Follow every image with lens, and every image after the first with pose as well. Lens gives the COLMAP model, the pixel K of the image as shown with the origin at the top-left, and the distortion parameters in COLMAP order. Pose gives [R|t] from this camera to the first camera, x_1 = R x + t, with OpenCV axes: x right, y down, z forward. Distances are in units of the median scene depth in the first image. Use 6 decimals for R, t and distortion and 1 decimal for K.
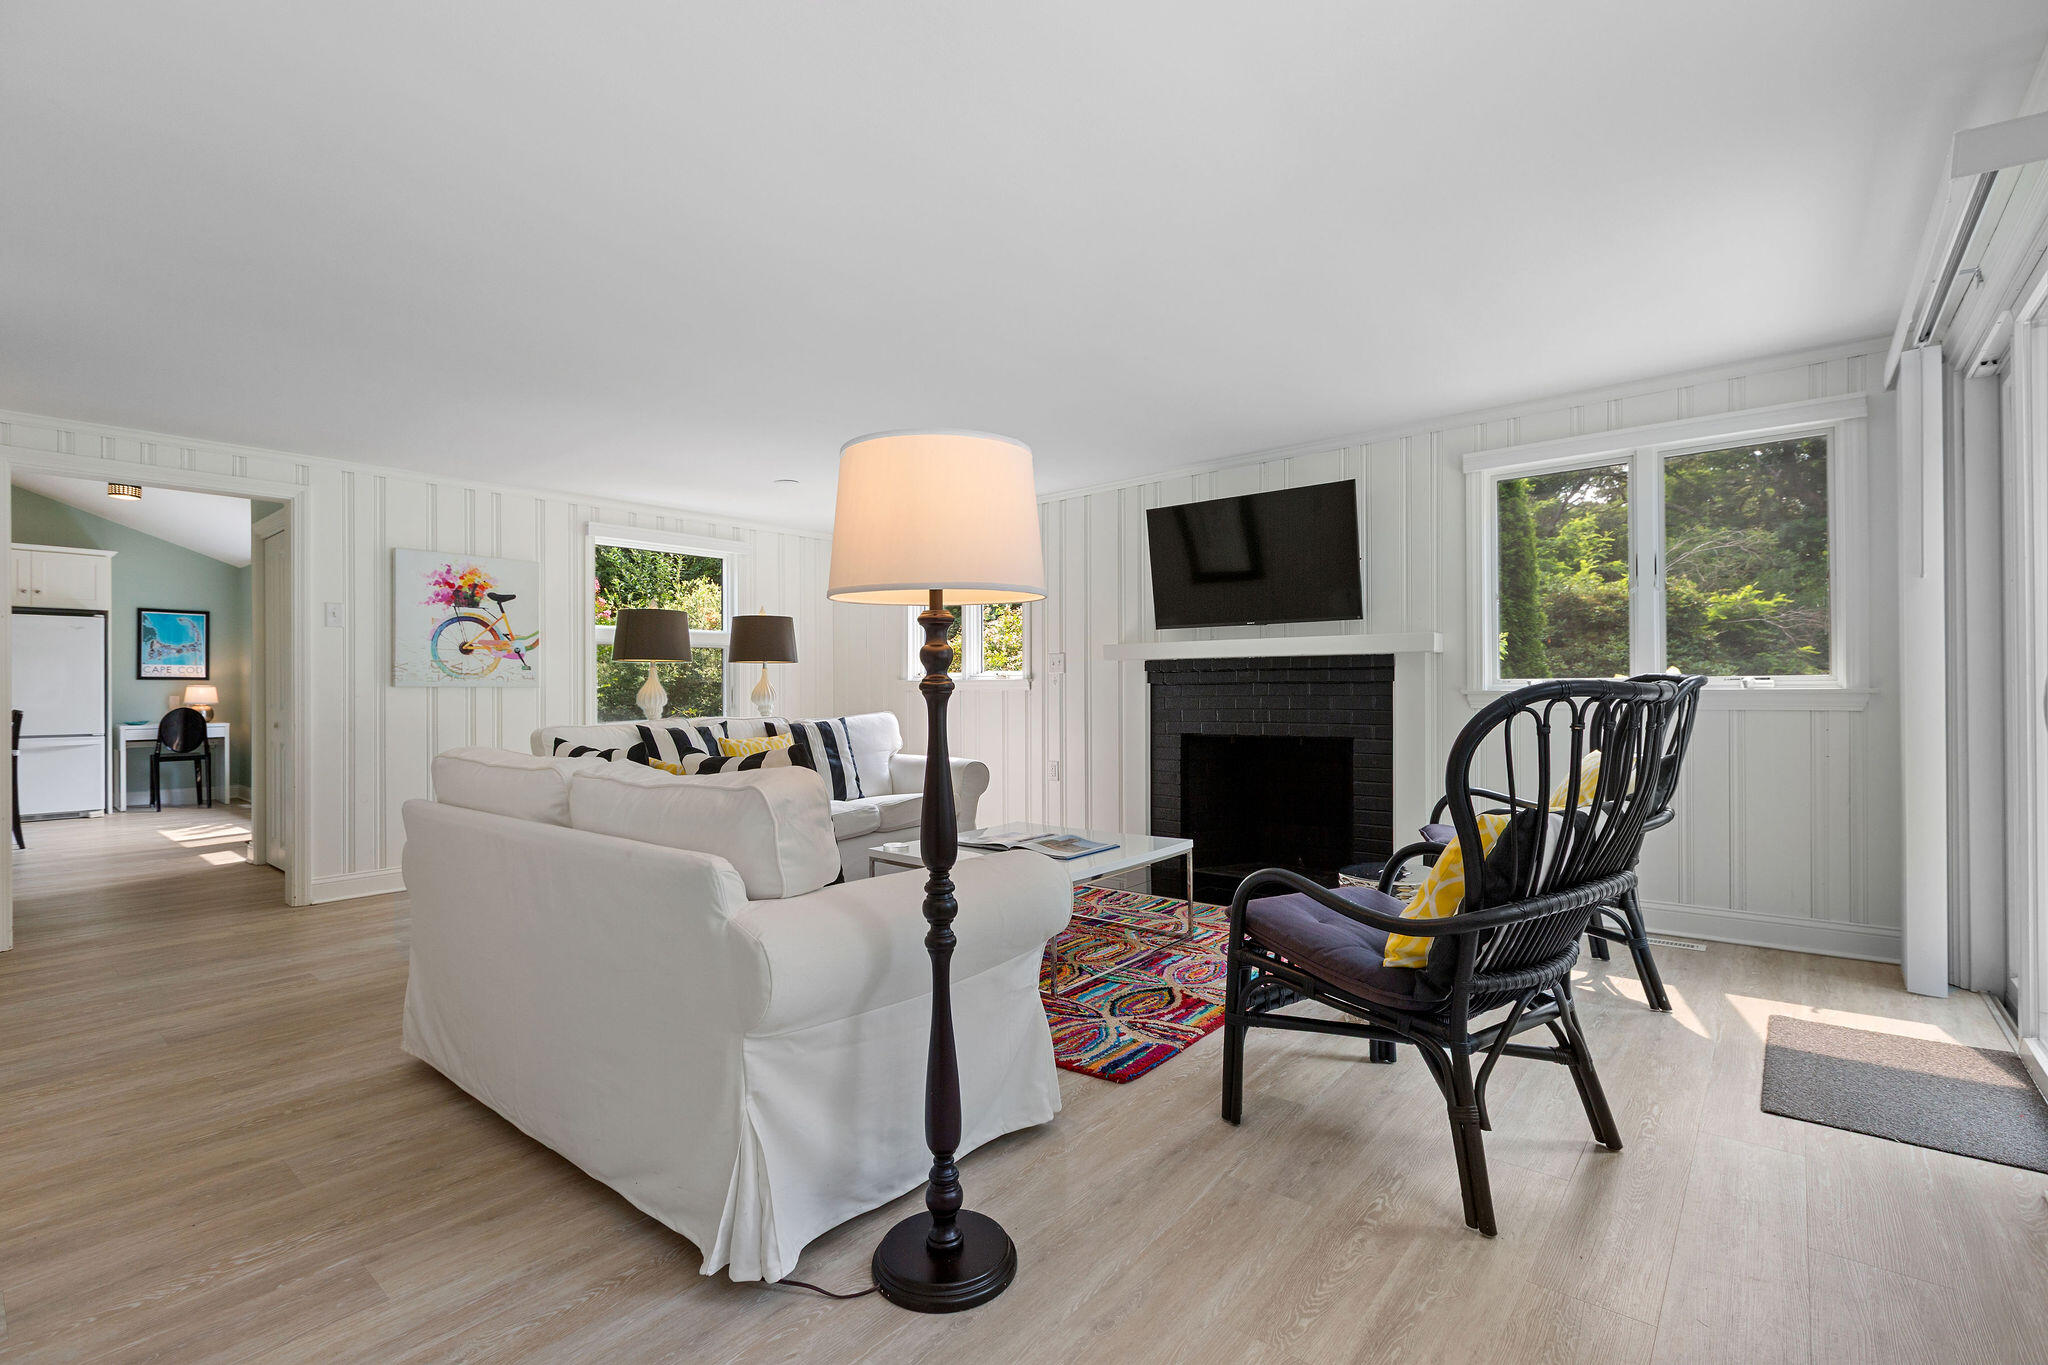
lens RADIAL K [[921.6, 0, 1010.9], [0, 921.6, 691.5], [0, 0, 1]] dist [0.006358, -0.002252]
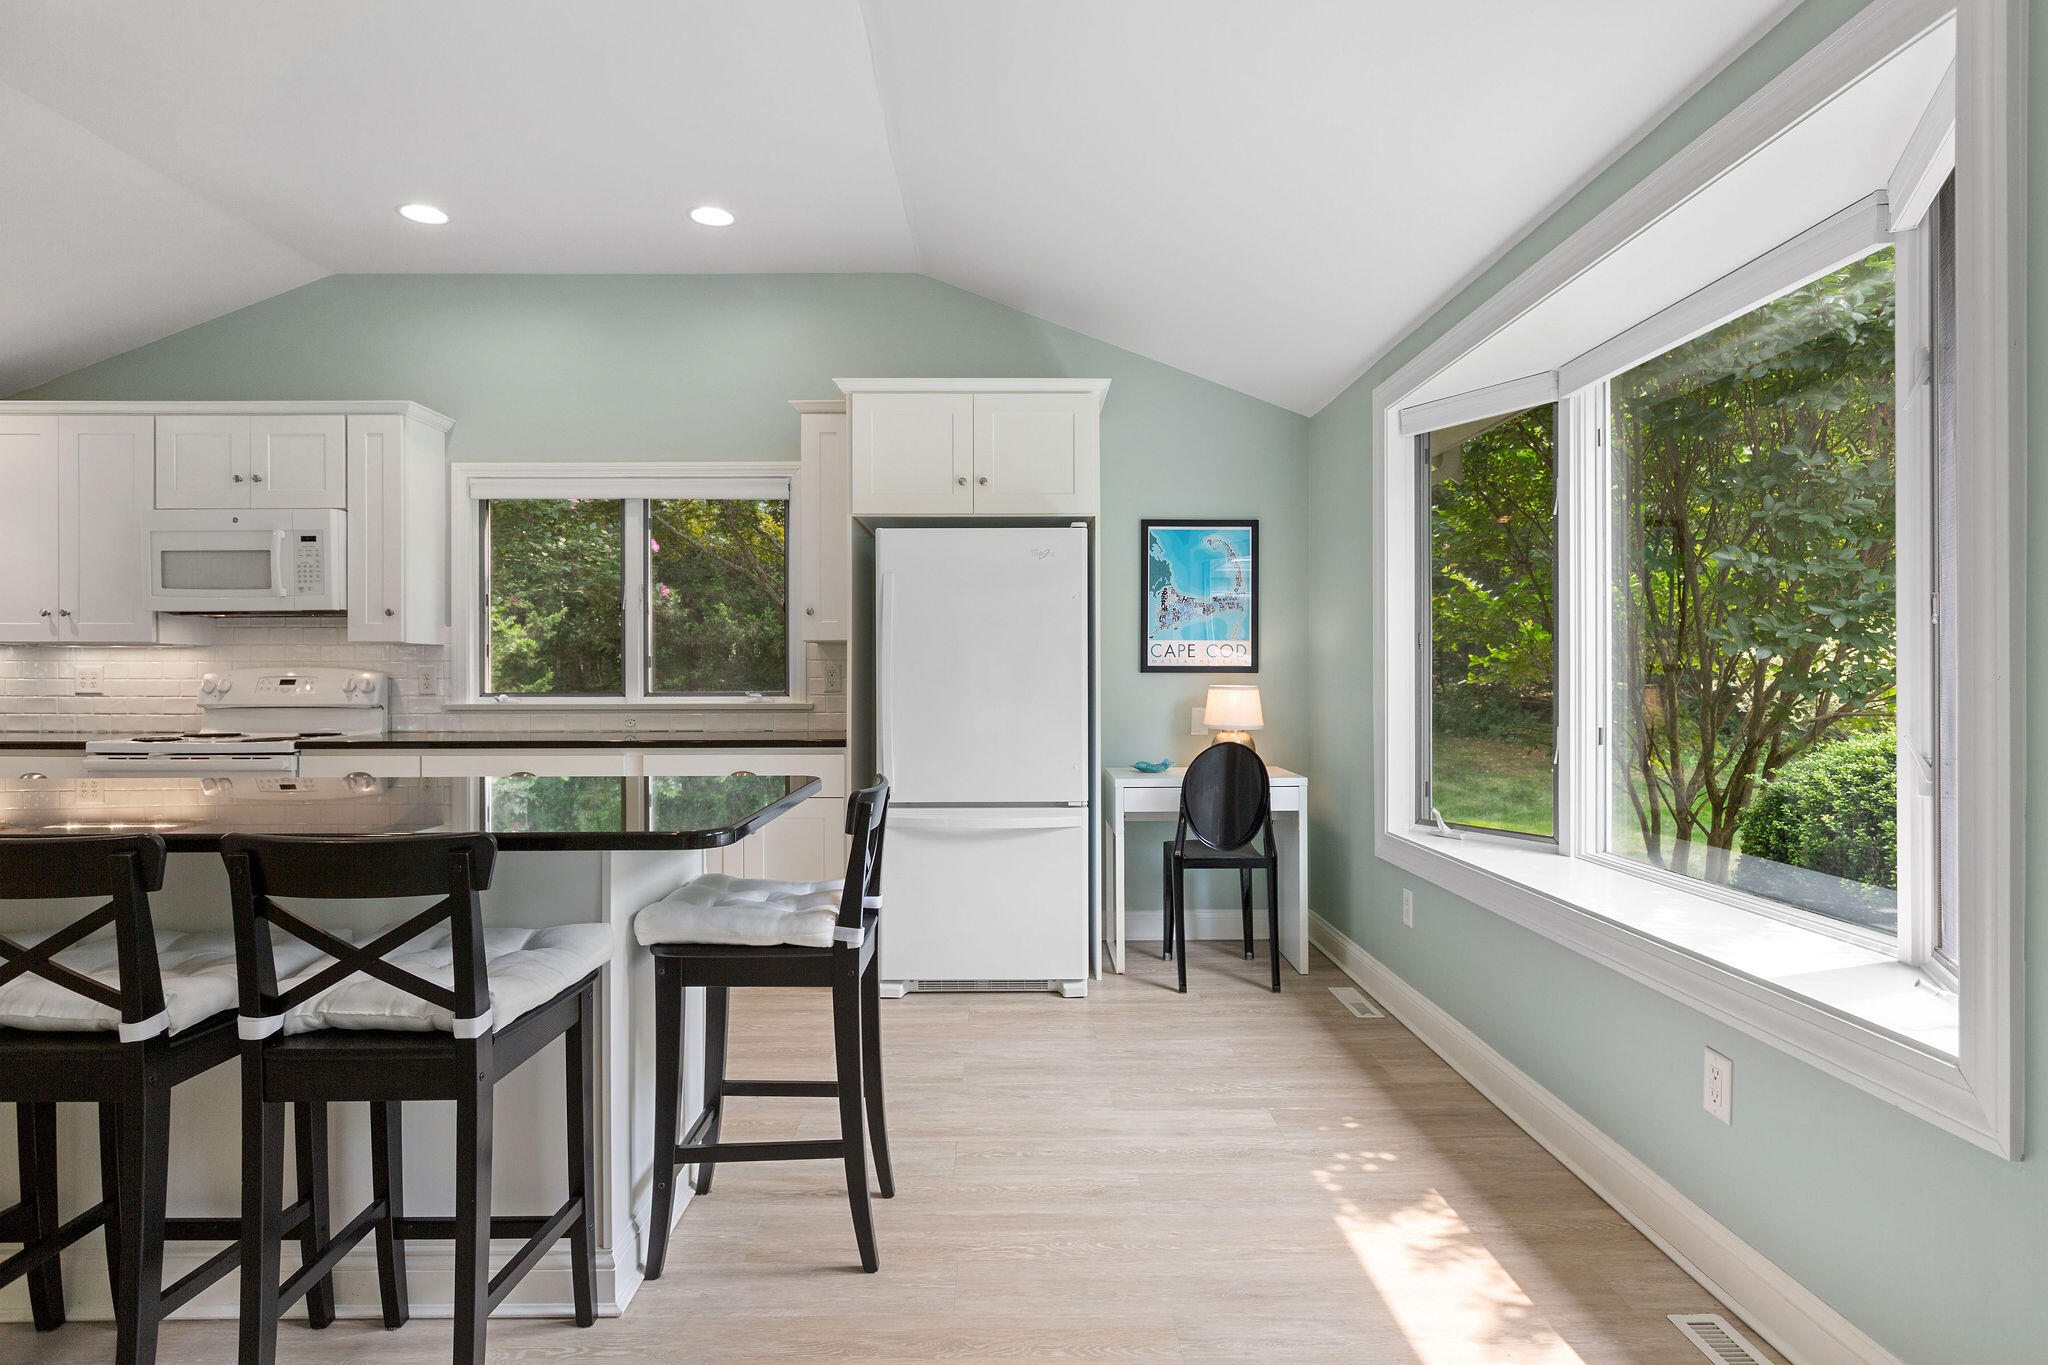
lens RADIAL K [[1074.0, 0, 1009.1], [0, 1074.0, 669.1], [0, 0, 1]] dist [0.005704, -0.000896]
pose [[0.646111, -0.004949, -0.763228, -0.573793], [0.000198, 0.999980, -0.006317, -0.010882], [0.763244, 0.003930, 0.646099, 0.598508]]
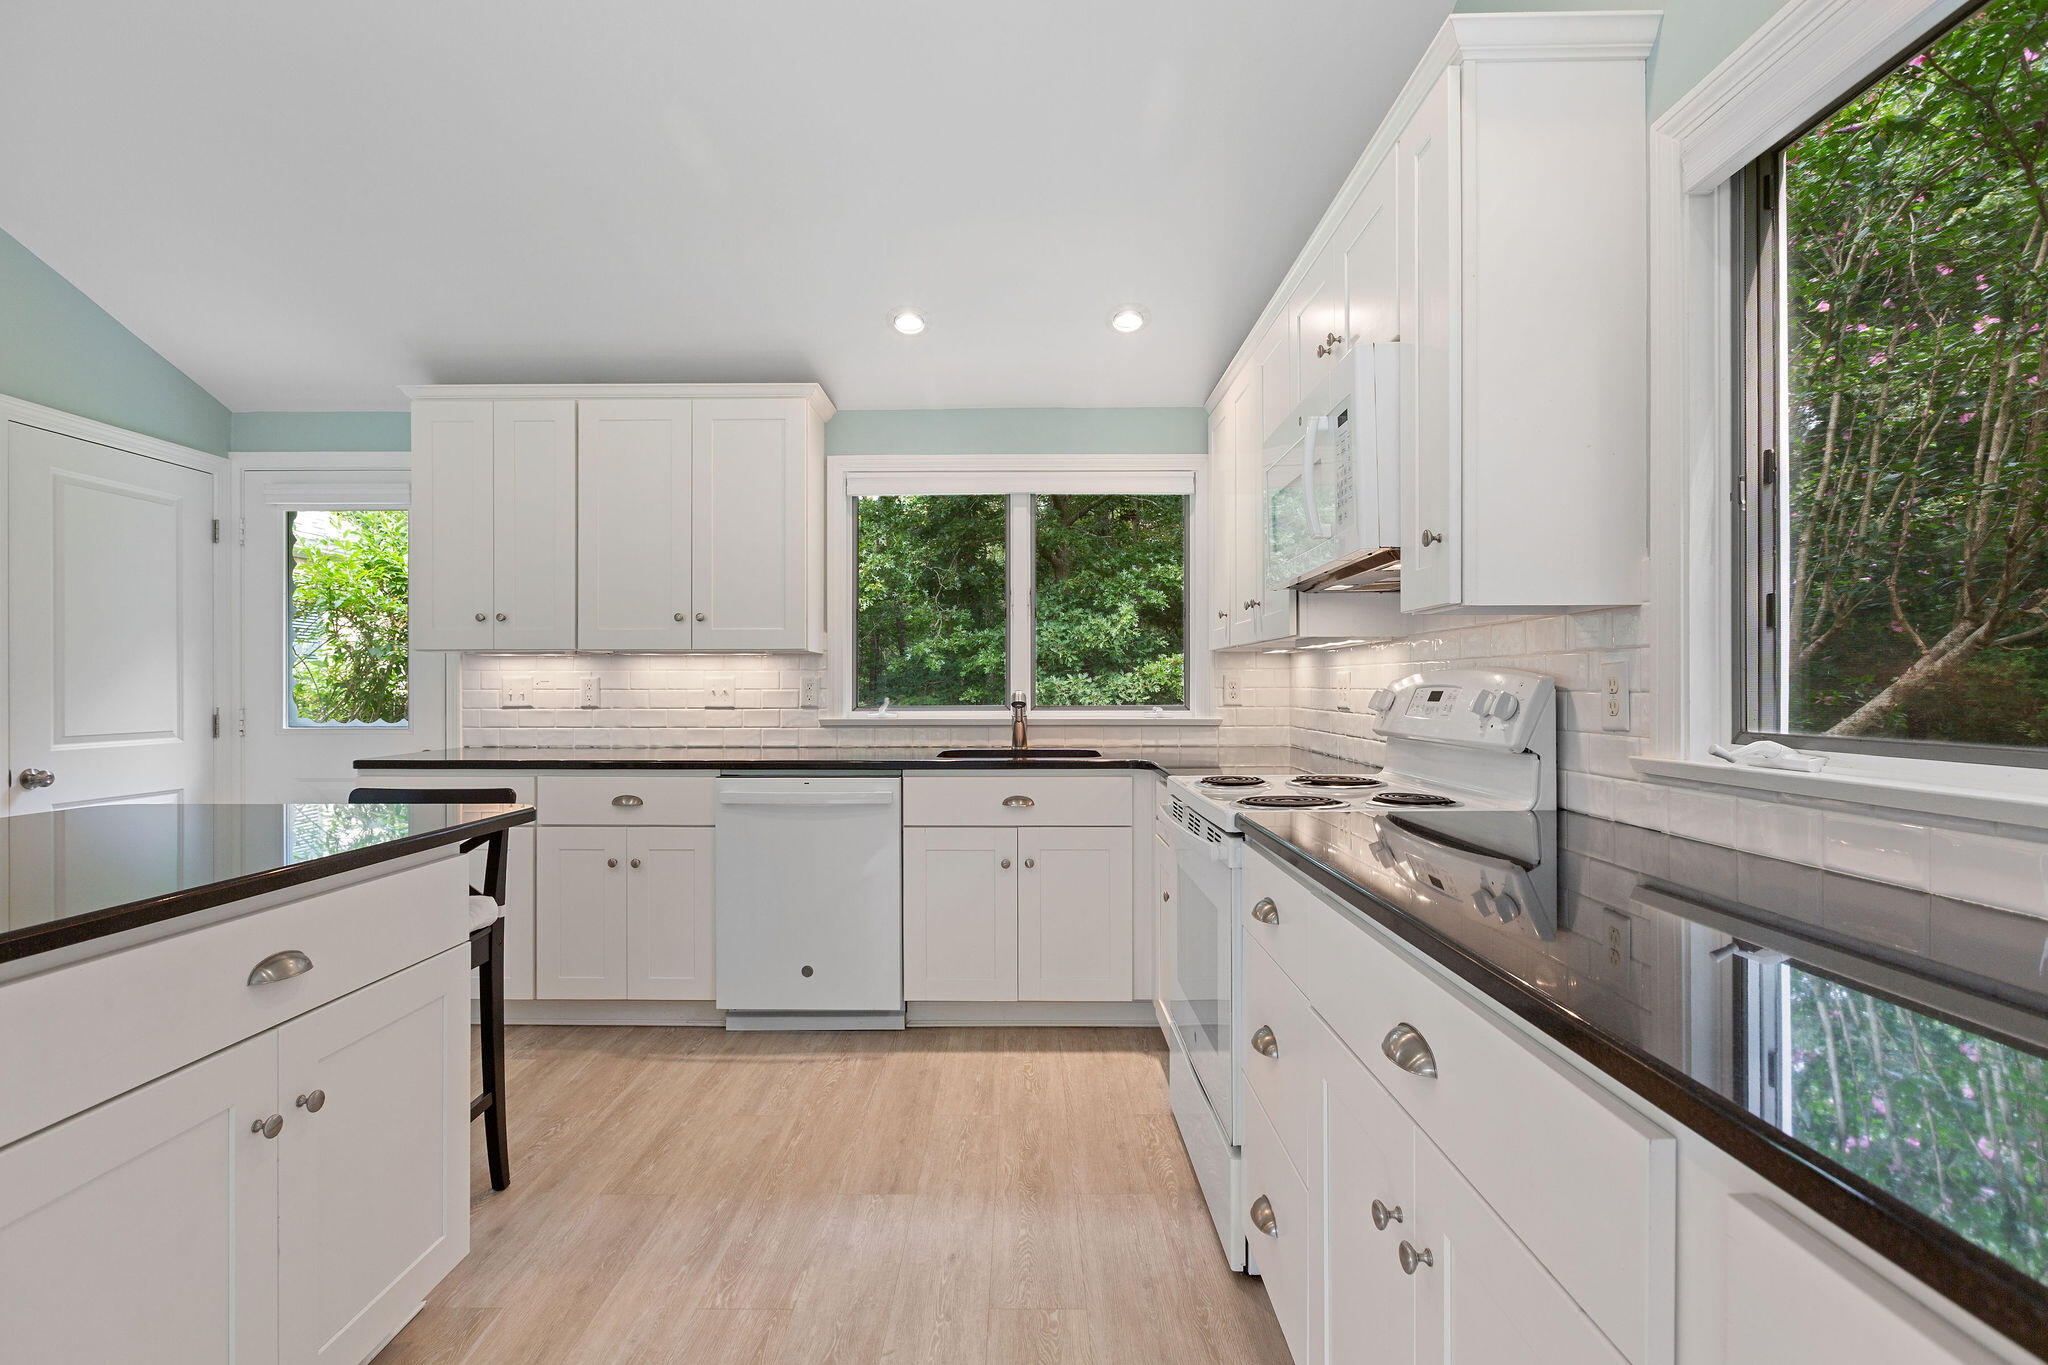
lens RADIAL K [[961.1, 0, 1014.5], [0, 961.1, 690.5], [0, 0, 1]] dist [-0.004085, -0.000485]
pose [[-0.770684, 0.005527, -0.637194, -0.965557], [0.002696, 0.999982, 0.005414, -0.011070], [0.637212, 0.002455, -0.770684, 0.803298]]
